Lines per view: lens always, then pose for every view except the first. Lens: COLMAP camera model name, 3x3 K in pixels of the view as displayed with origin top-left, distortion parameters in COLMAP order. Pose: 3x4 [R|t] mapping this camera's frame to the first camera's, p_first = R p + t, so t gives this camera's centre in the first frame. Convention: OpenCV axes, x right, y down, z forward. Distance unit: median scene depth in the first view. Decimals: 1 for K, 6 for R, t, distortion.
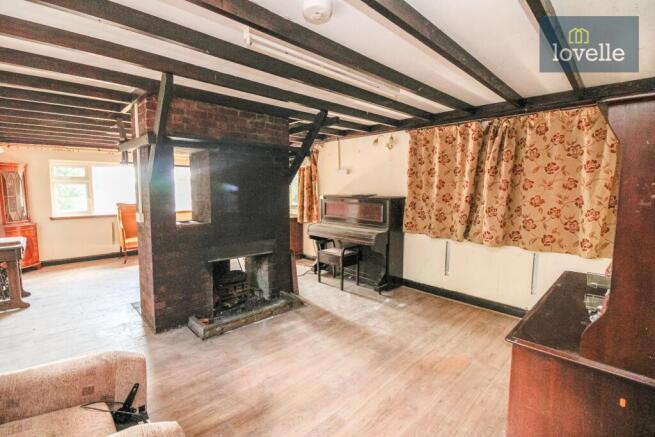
lens RADIAL K [[305.0, 0, 325.9], [0, 305.0, 215.6], [0, 0, 1]] dist [-0.003788, -0.000529]
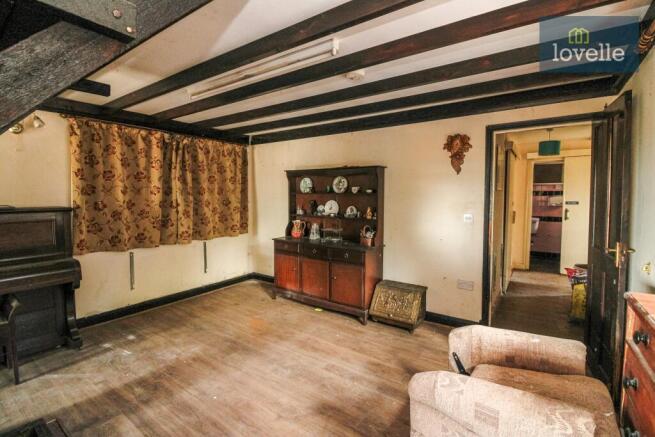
lens RADIAL K [[305.0, 0, 325.9], [0, 305.0, 215.6], [0, 0, 1]] dist [-0.003788, -0.000529]
pose [[-0.183348, -0.073238, 0.980316, -0.671286], [0.089325, 0.991855, 0.090806, -0.061782], [-0.978982, 0.104215, -0.175312, 0.644487]]
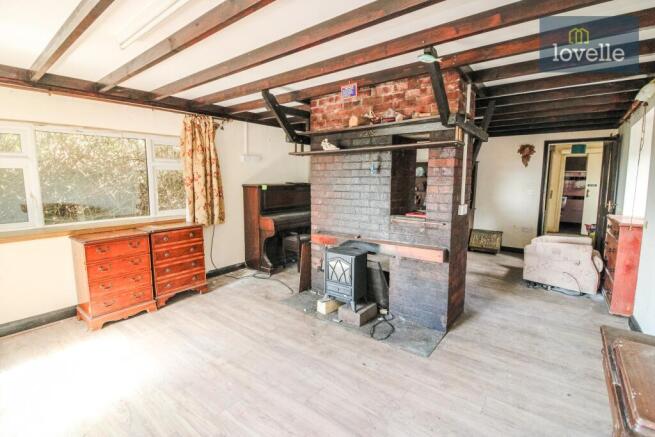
lens RADIAL K [[318.6, 0, 327.5], [0, 318.6, 218.5], [0, 0, 1]] dist [0.002672, 0.000175]
pose [[-0.166219, -0.132481, 0.977149, -0.887106], [0.080060, 0.985850, 0.147279, -0.083904], [-0.982834, 0.102711, -0.153260, 0.885558]]
